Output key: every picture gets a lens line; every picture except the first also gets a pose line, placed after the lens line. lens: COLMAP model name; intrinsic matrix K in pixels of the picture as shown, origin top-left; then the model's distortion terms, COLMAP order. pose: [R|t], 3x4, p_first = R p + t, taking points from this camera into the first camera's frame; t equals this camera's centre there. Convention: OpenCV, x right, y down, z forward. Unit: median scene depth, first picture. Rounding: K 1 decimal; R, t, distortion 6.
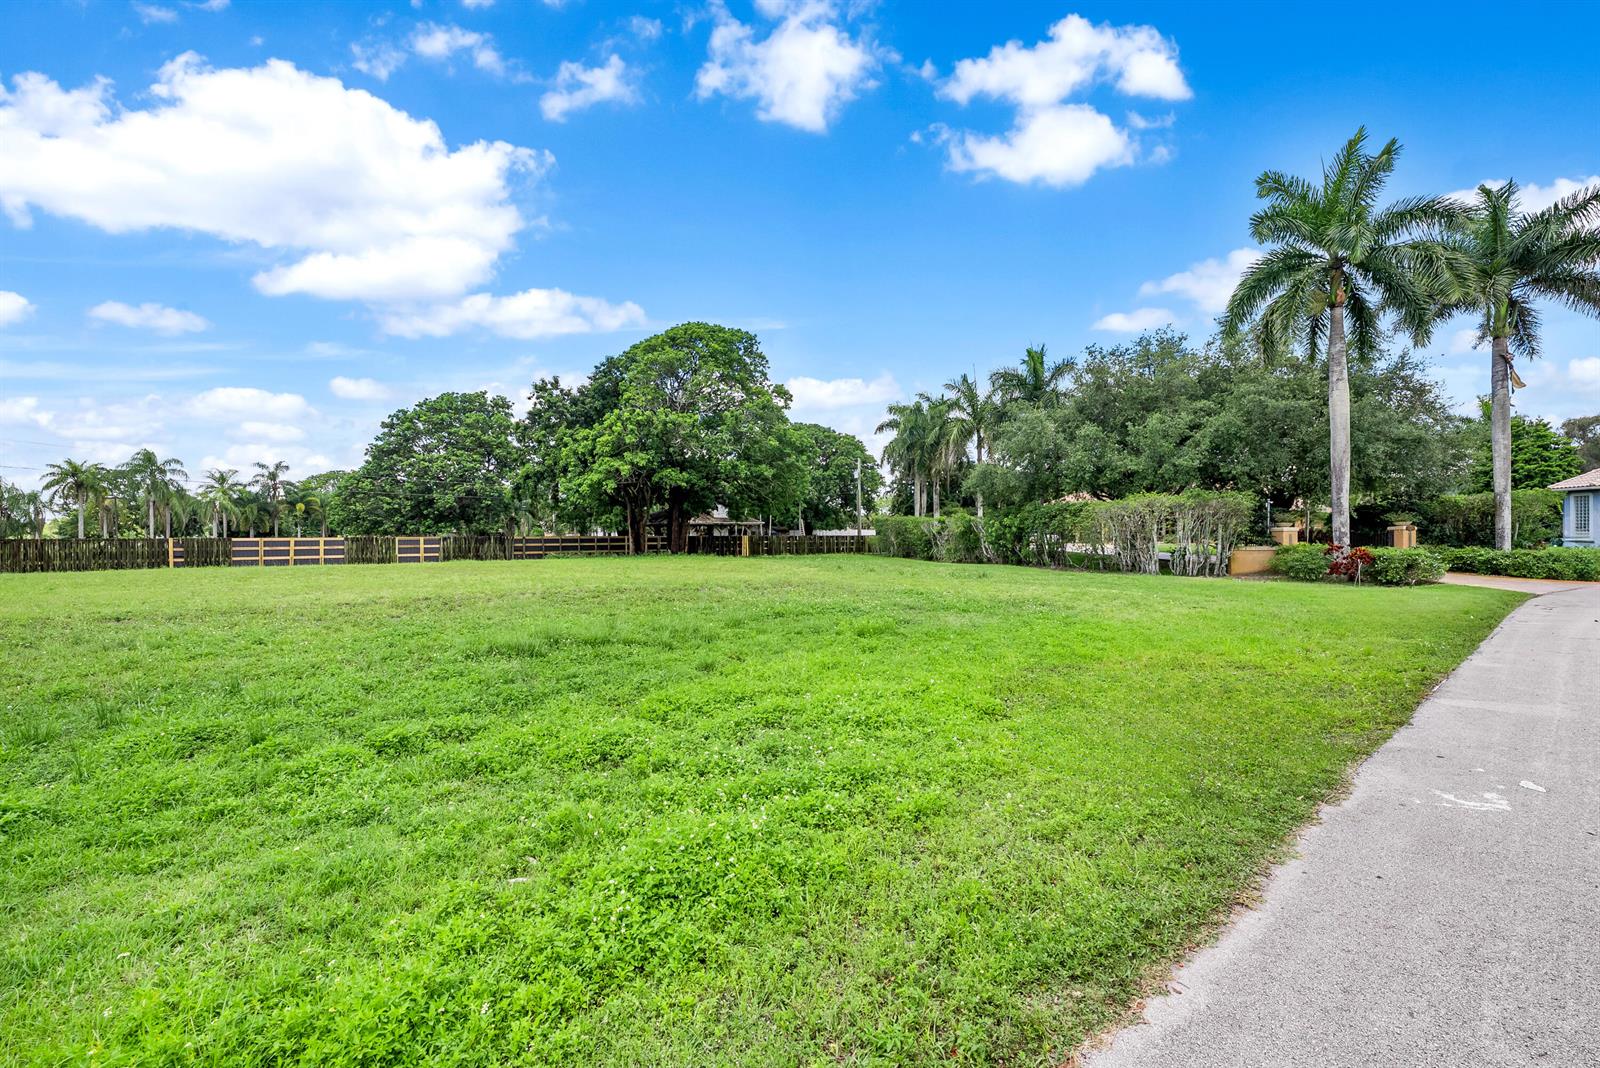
lens RADIAL K [[646.4, 0, 795.2], [0, 646.4, 540.2], [0, 0, 1]] dist [-0.000641, -0.000400]
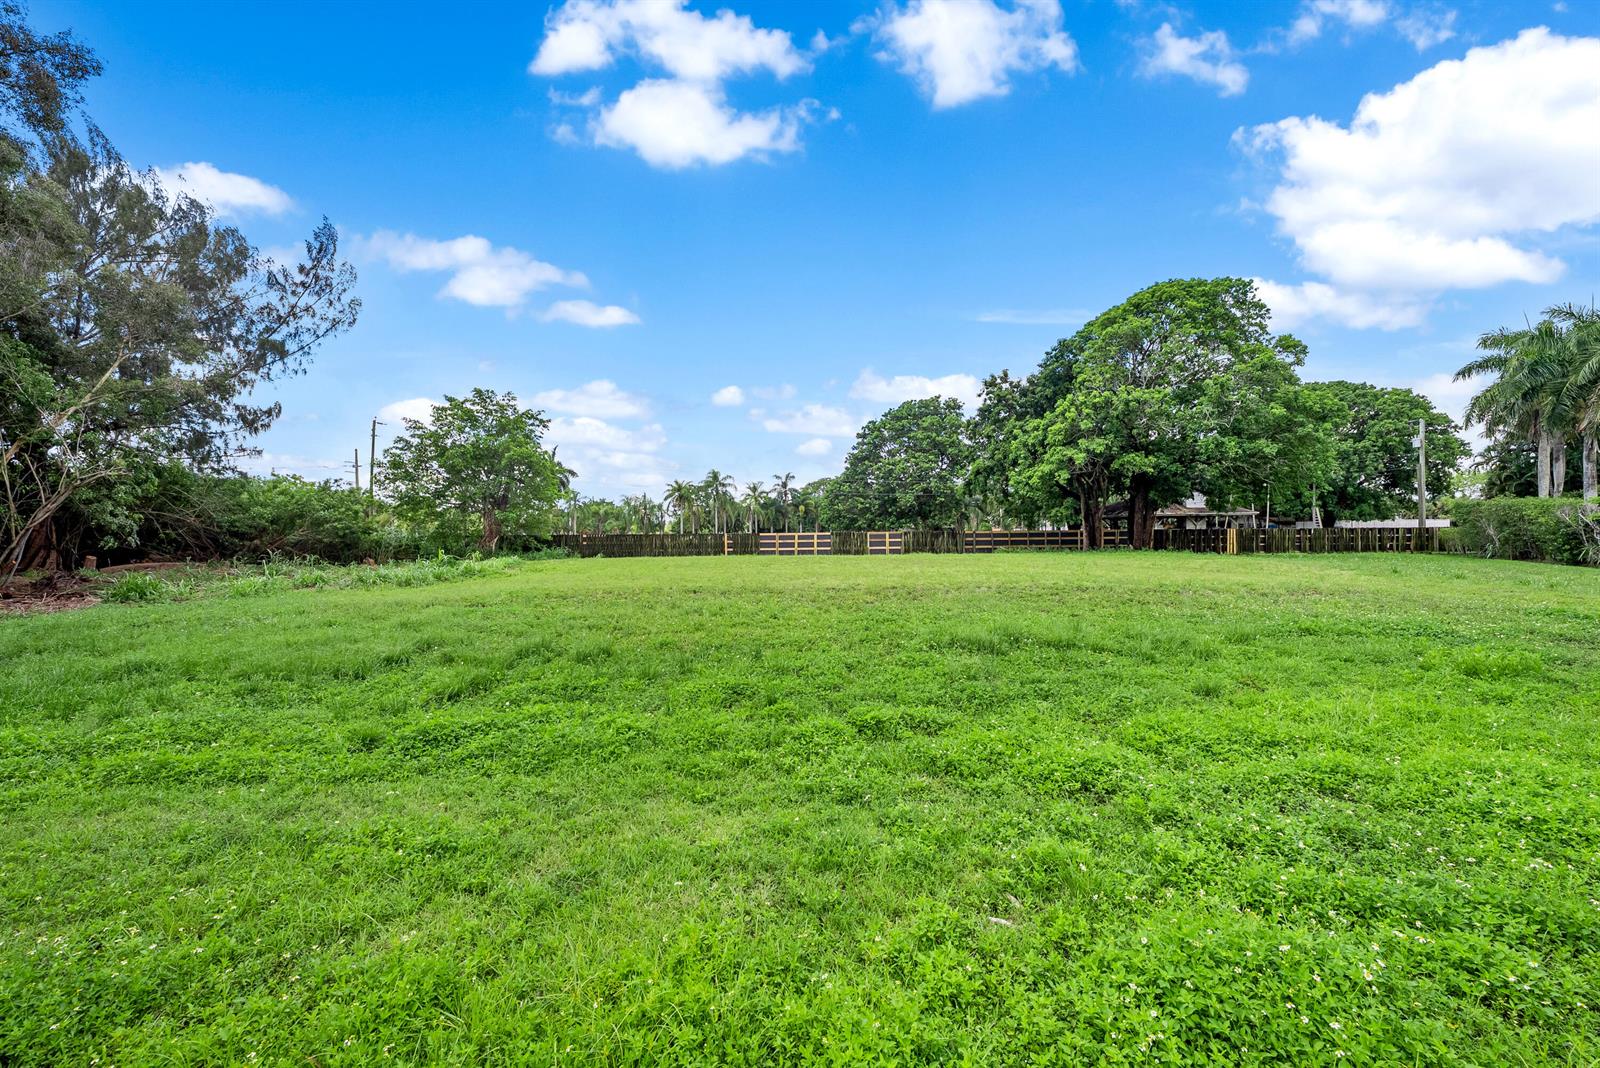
lens RADIAL K [[646.4, 0, 795.2], [0, 646.4, 540.2], [0, 0, 1]] dist [-0.000641, -0.000400]
pose [[0.787657, 0.003465, -0.616105, -0.012849], [0.001447, 0.999971, 0.007474, 0.001102], [0.616113, -0.006778, 0.787629, 0.017450]]
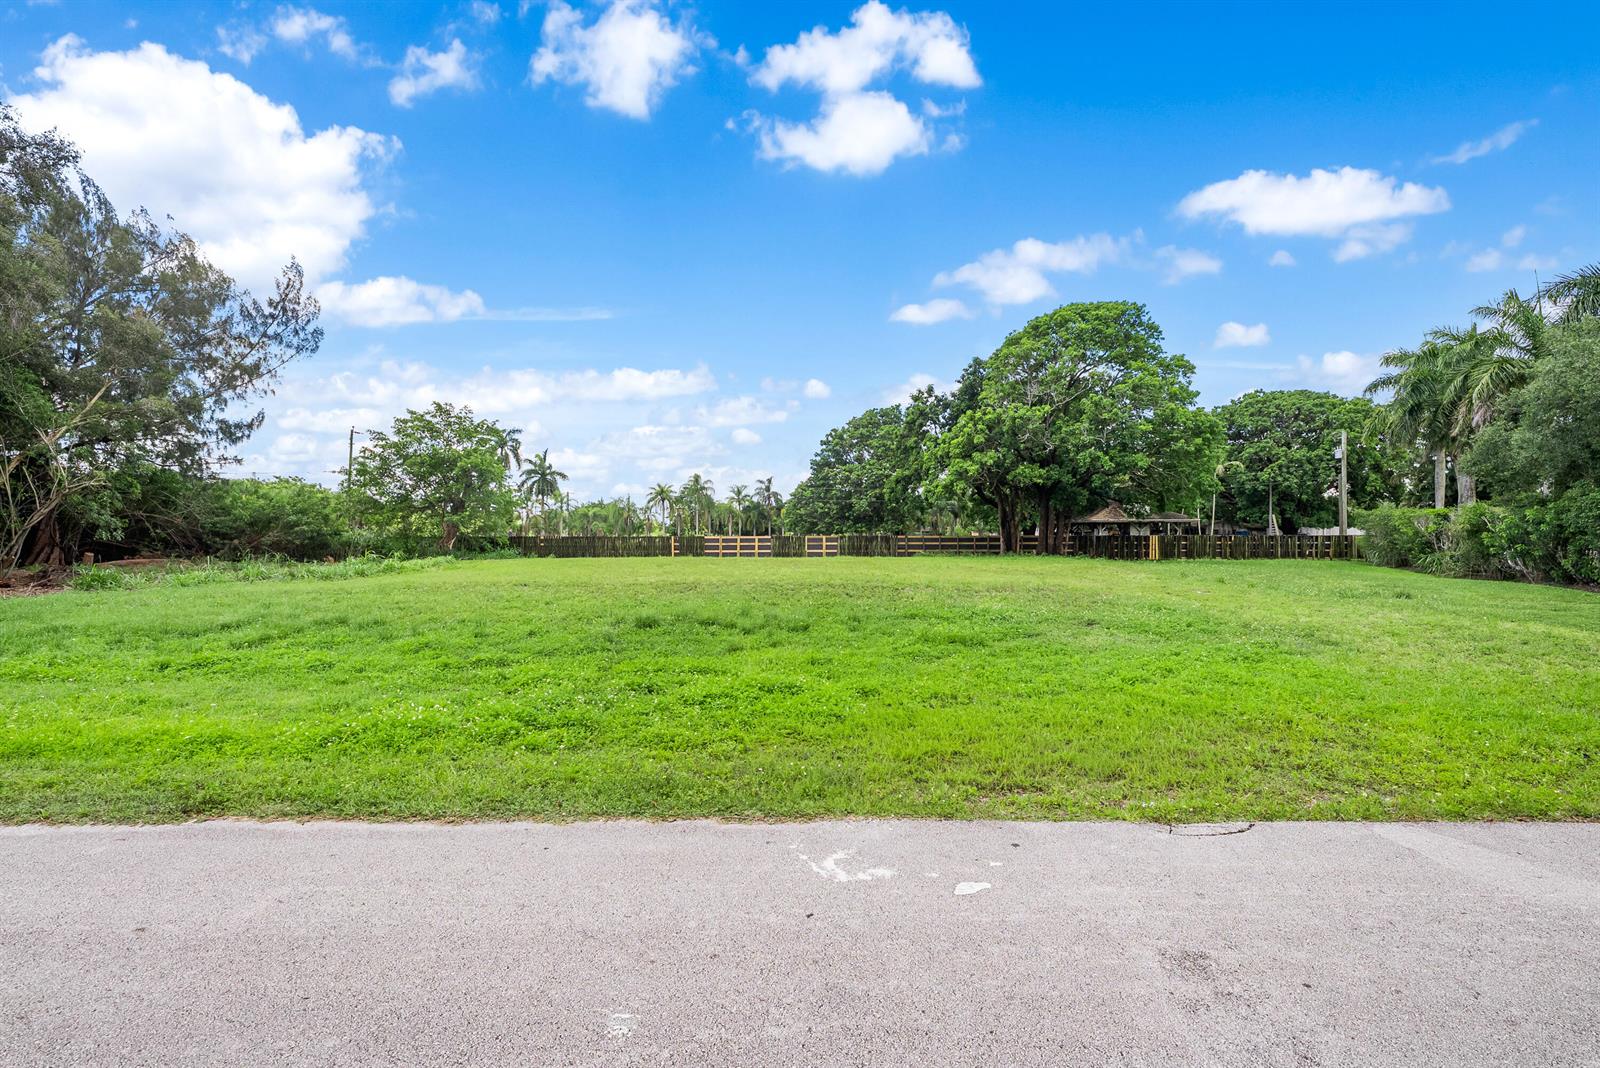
lens RADIAL K [[653.8, 0, 795.2], [0, 653.8, 537.3], [0, 0, 1]] dist [-0.003074, -0.000055]
pose [[0.769308, 0.004994, -0.638859, 0.172567], [-0.006147, 0.999981, 0.000415, -0.002669], [0.638848, 0.003608, 0.769324, 0.040290]]
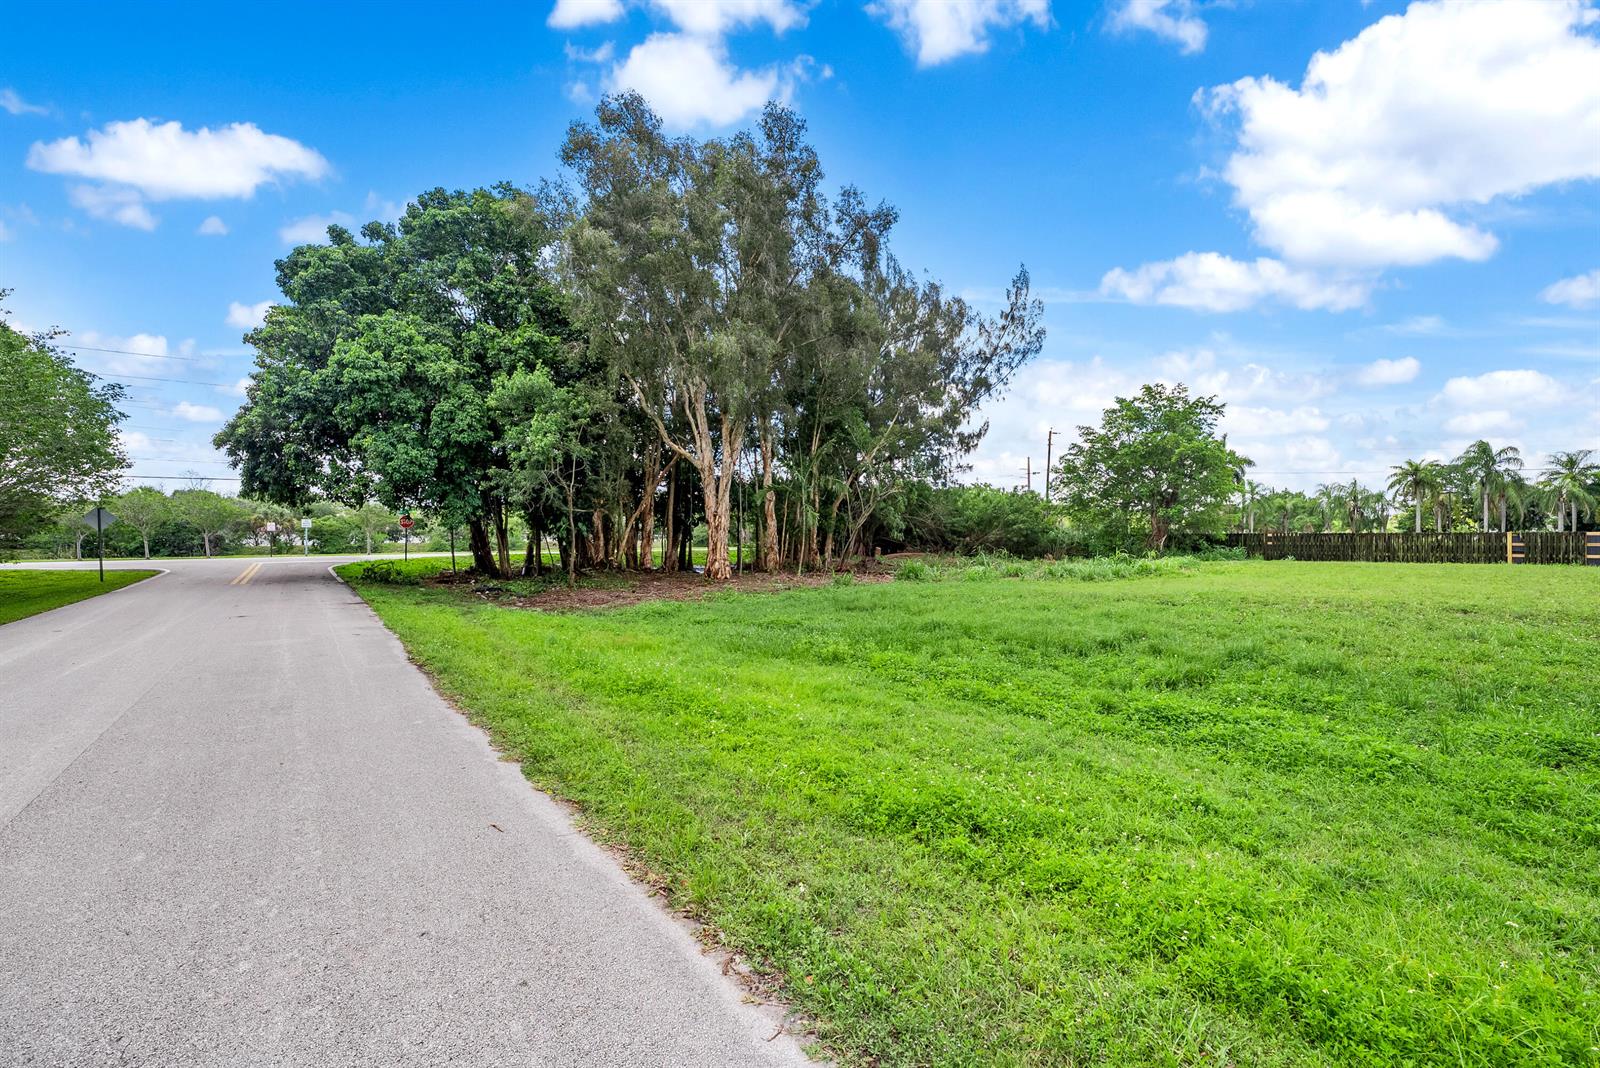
lens RADIAL K [[653.8, 0, 795.2], [0, 653.8, 537.3], [0, 0, 1]] dist [-0.003074, -0.000055]
pose [[-0.025555, 0.006489, -0.999652, 0.005073], [-0.001424, 0.999978, 0.006528, -0.000242], [0.999672, 0.001590, -0.025545, -0.013097]]
